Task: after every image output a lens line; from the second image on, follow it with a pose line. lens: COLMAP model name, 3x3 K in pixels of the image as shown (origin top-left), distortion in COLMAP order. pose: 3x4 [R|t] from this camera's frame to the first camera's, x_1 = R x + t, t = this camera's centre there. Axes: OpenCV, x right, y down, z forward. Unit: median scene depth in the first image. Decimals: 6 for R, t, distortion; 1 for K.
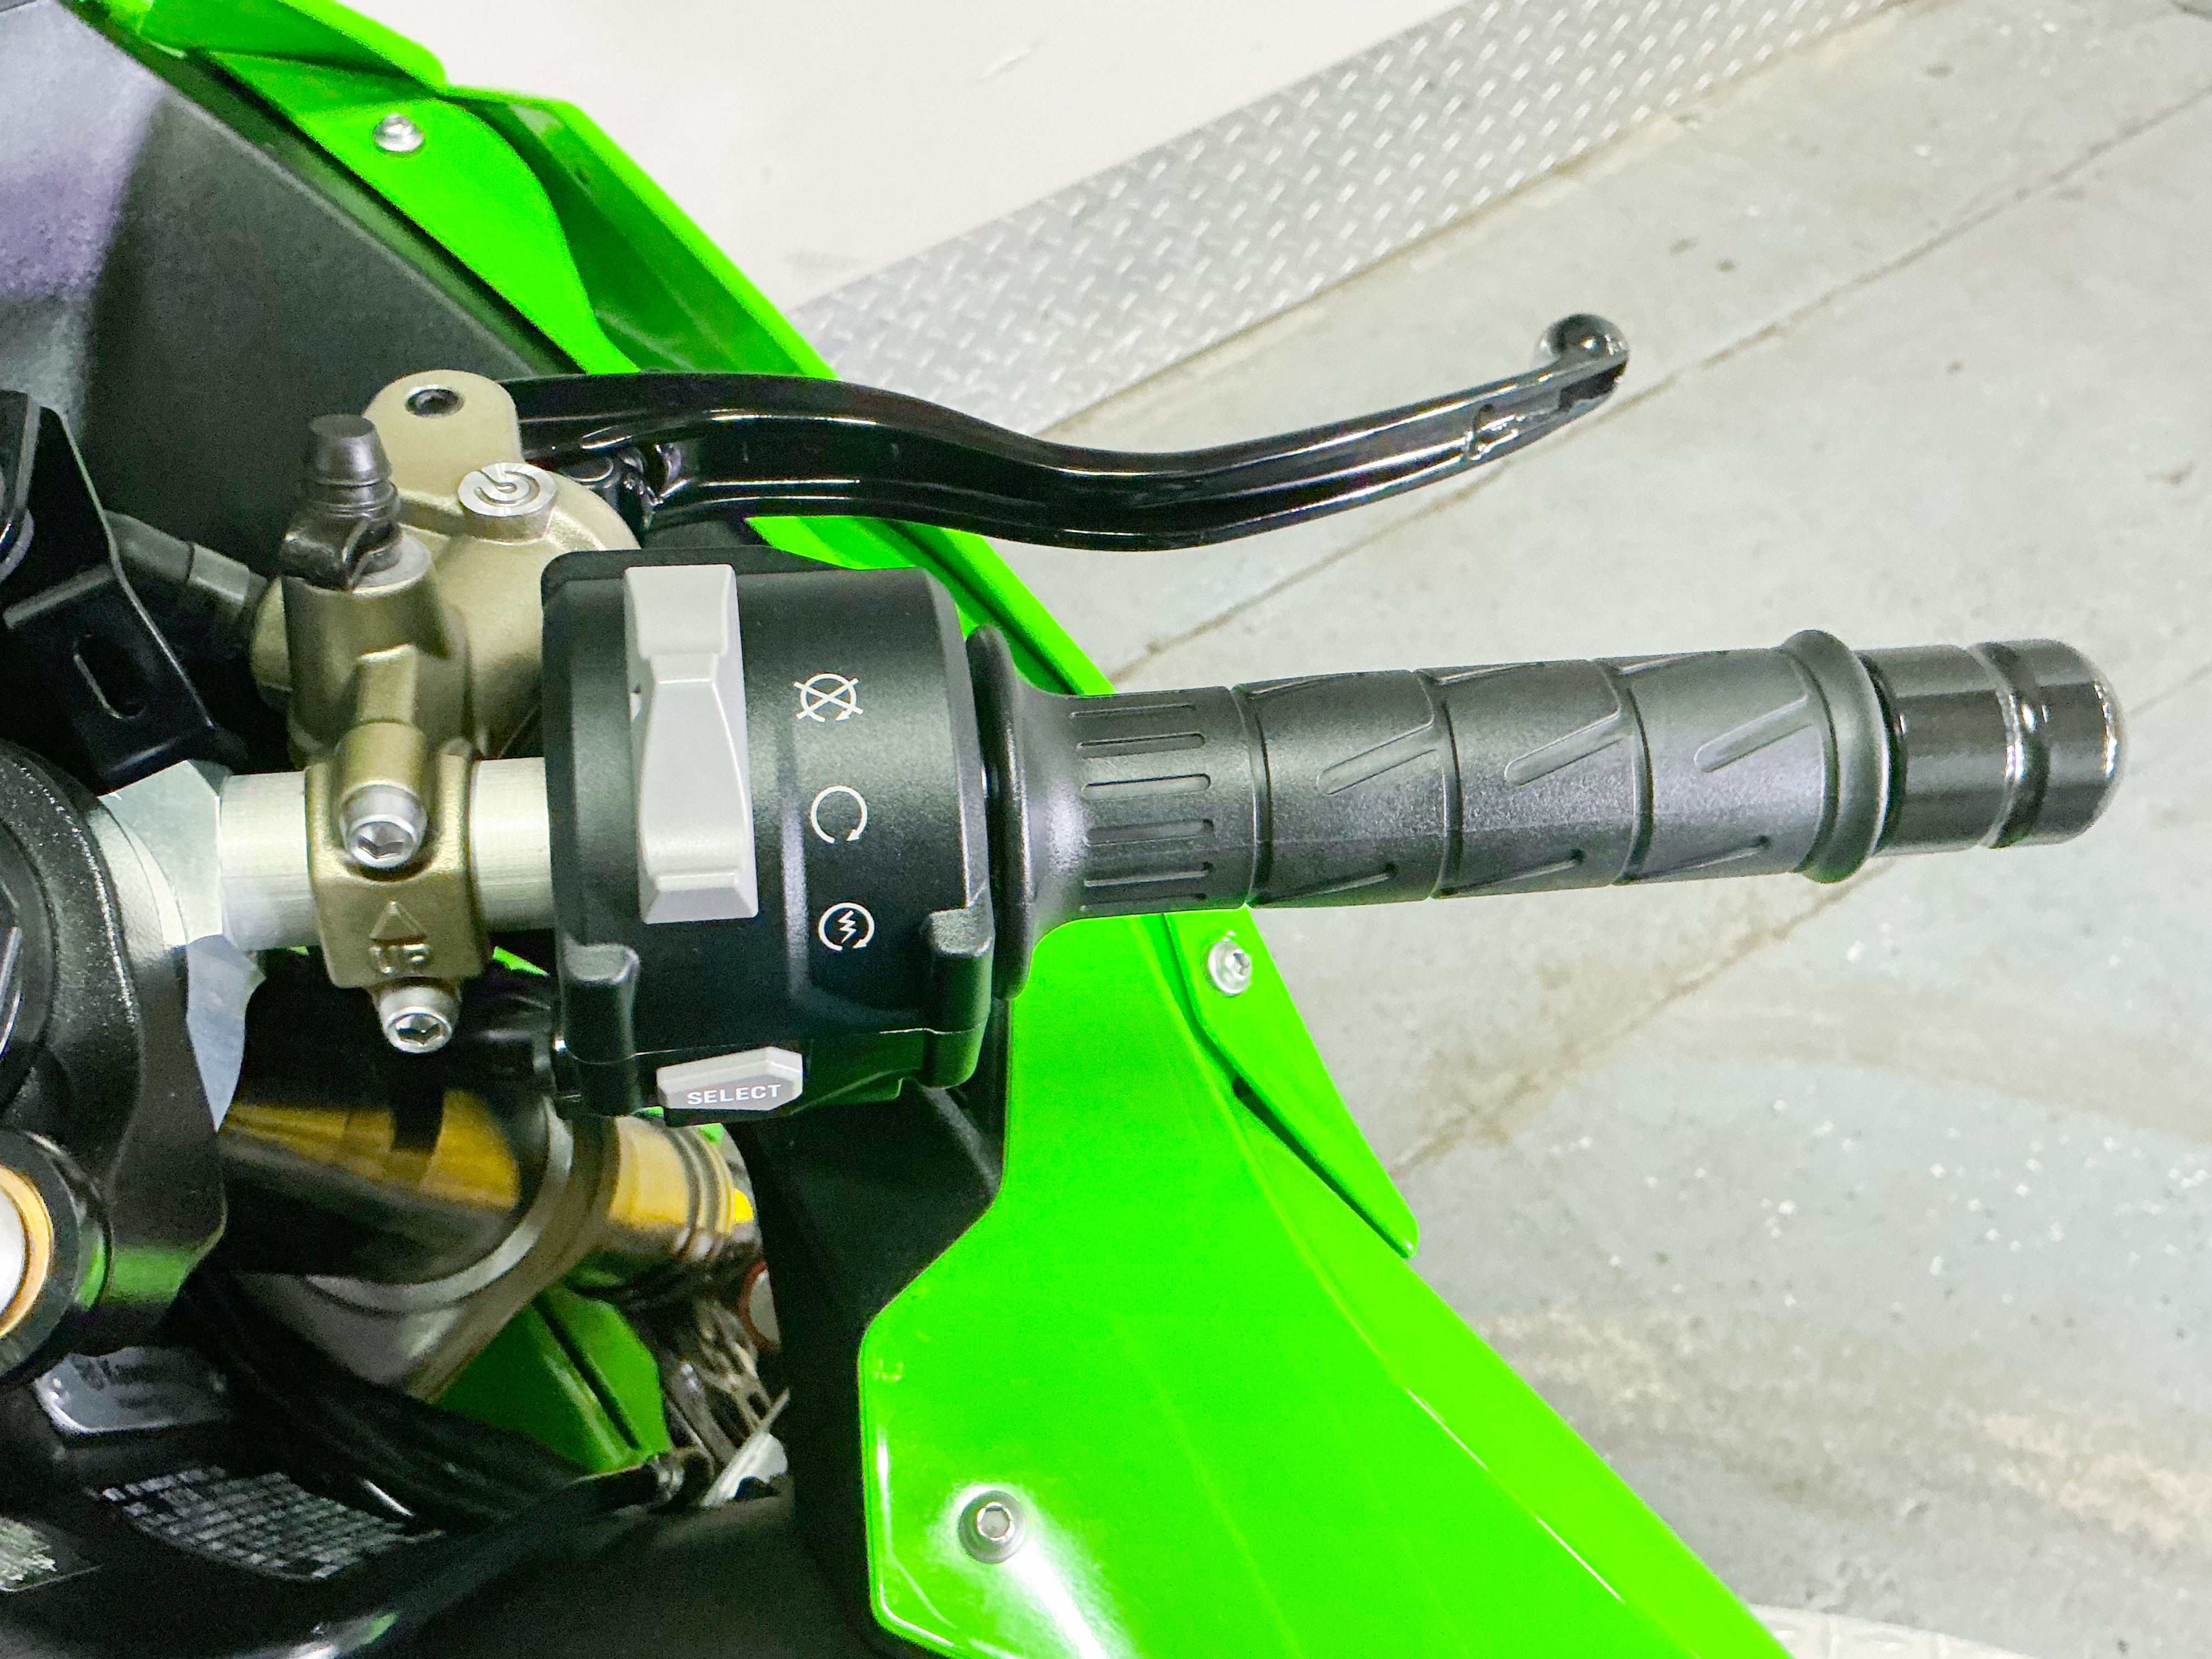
lens RADIAL K [[2215.1, 0, 1110.3], [0, 2215.1, 818.8], [0, 0, 1]] dist [0.088353, 0.000000]
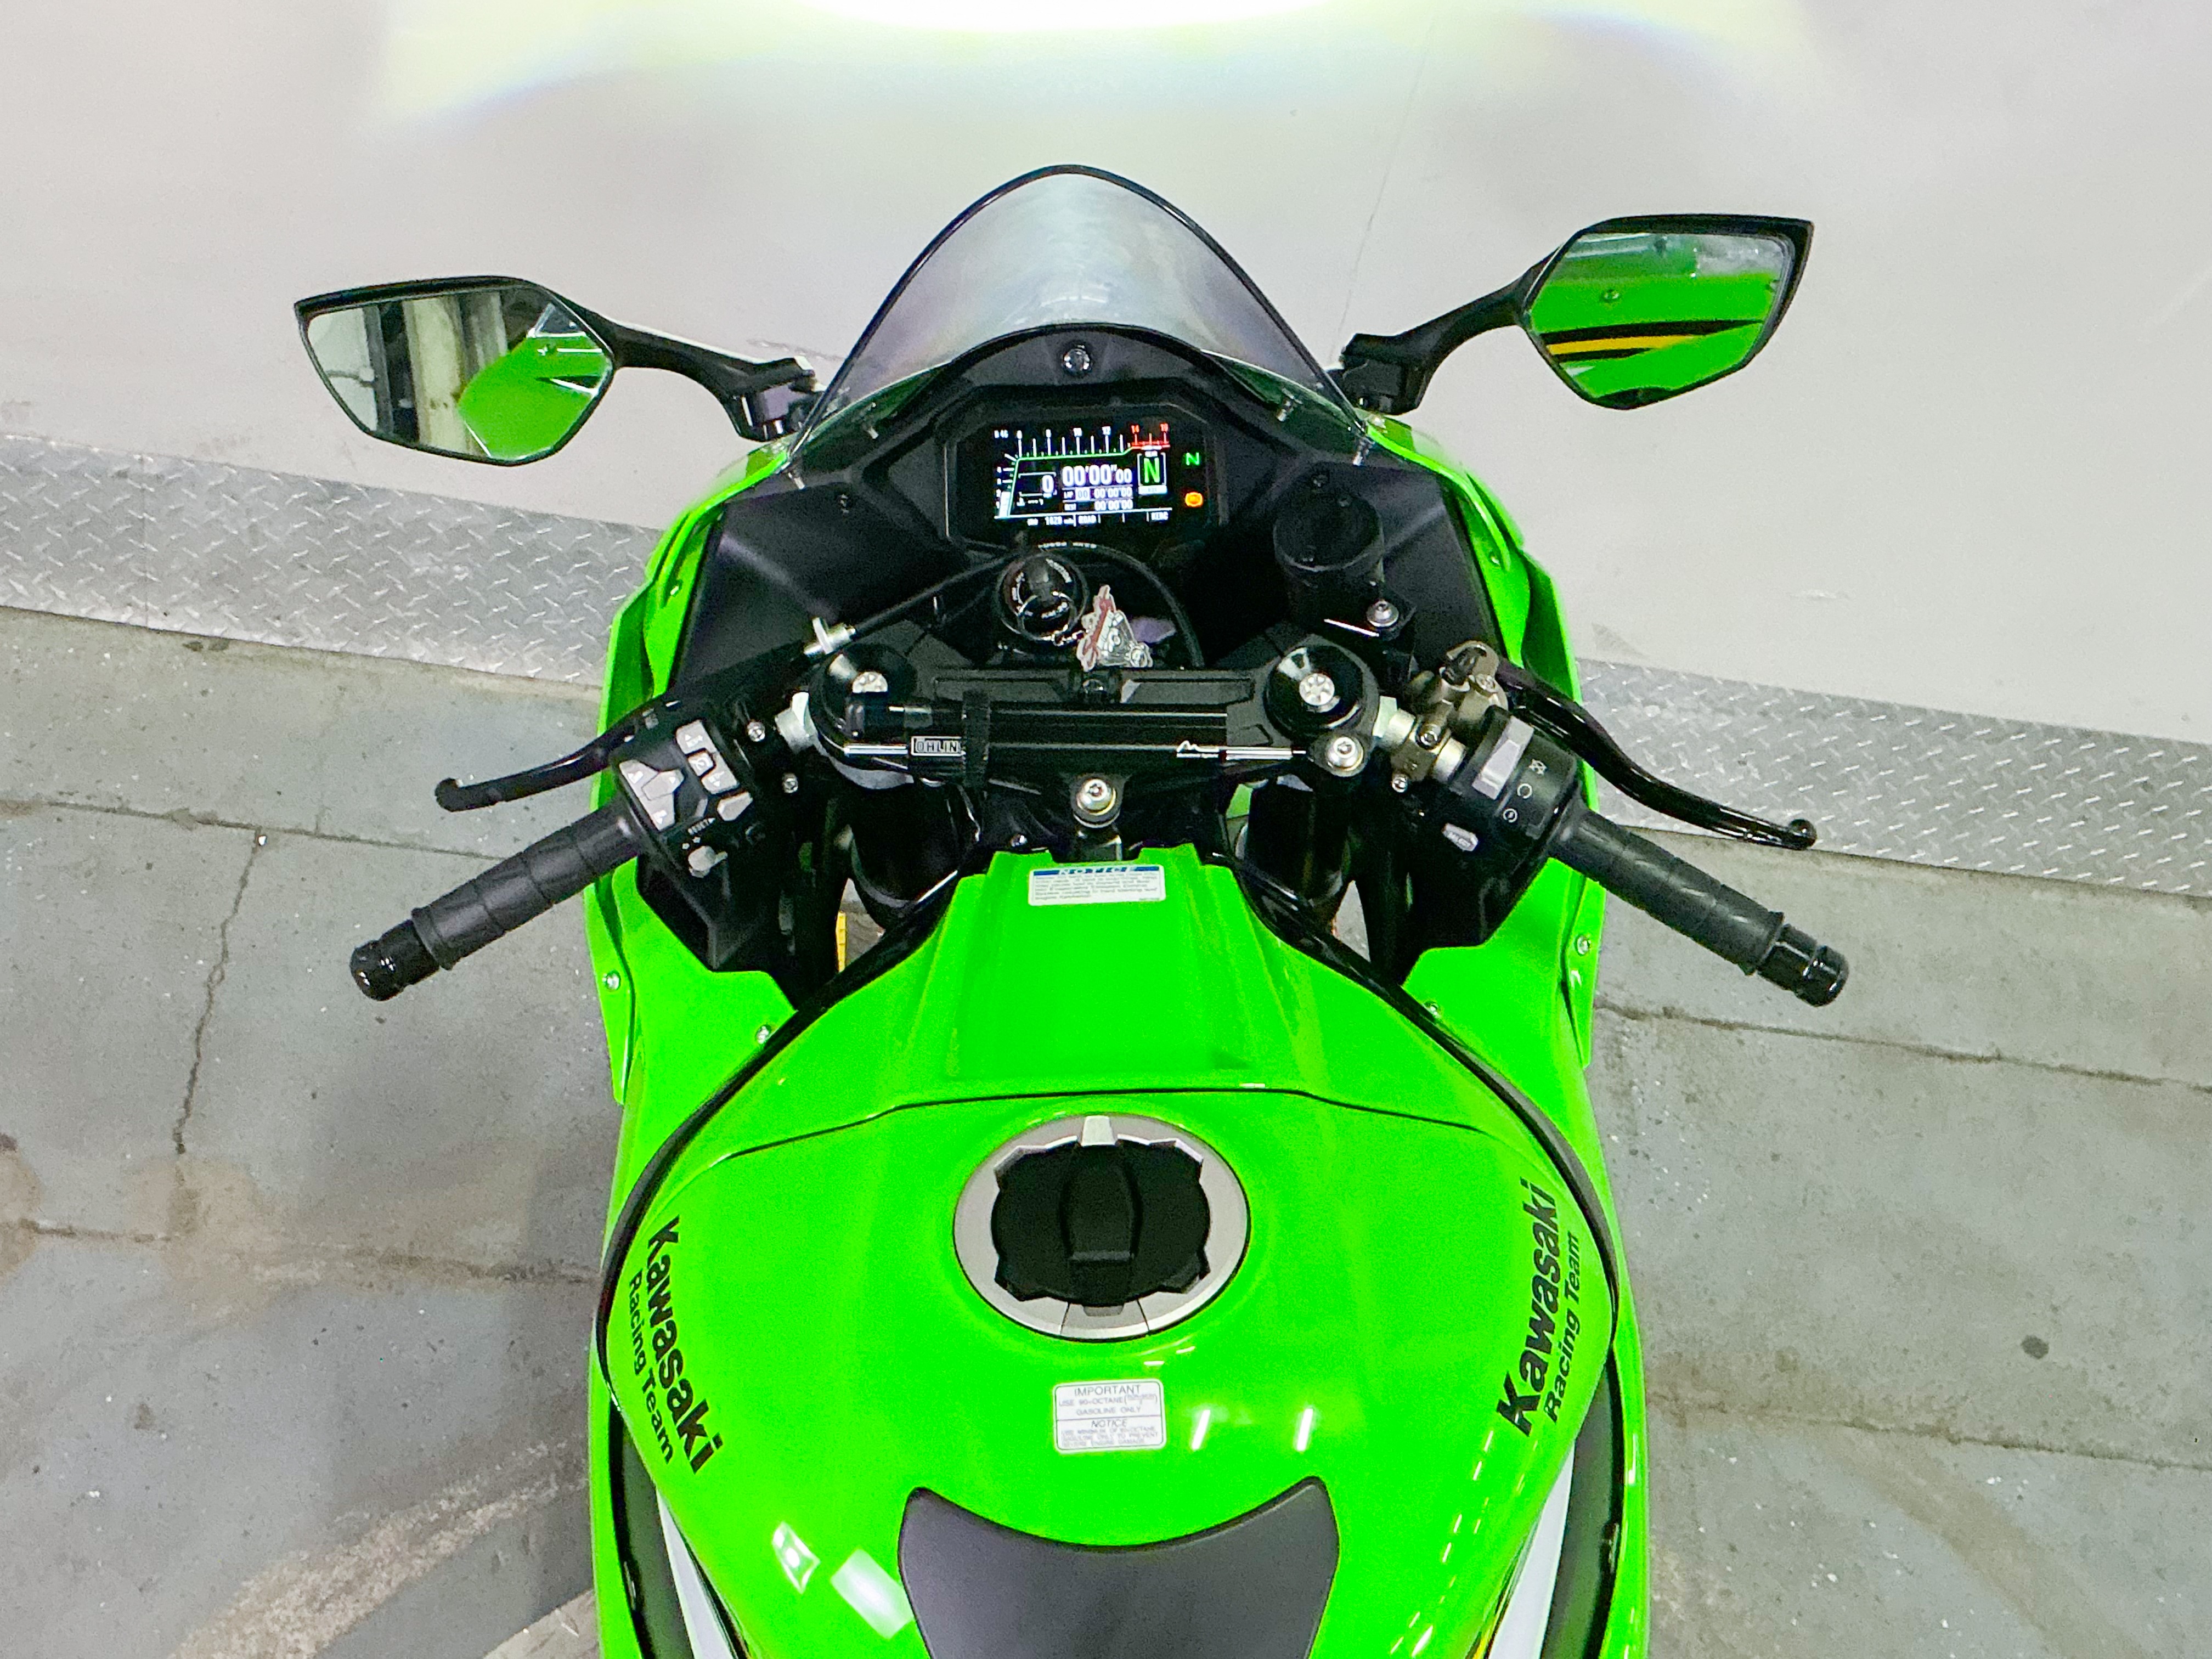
lens RADIAL K [[2807.2, 0, 1114.1], [0, 2807.2, 830.7], [0, 0, 1]] dist [0.096167, 0.000000]
pose [[0.807151, 0.542196, -0.233517, 0.096946], [-0.570476, 0.818130, -0.072259, 0.161415], [0.151869, 0.191539, 0.969664, -0.773435]]
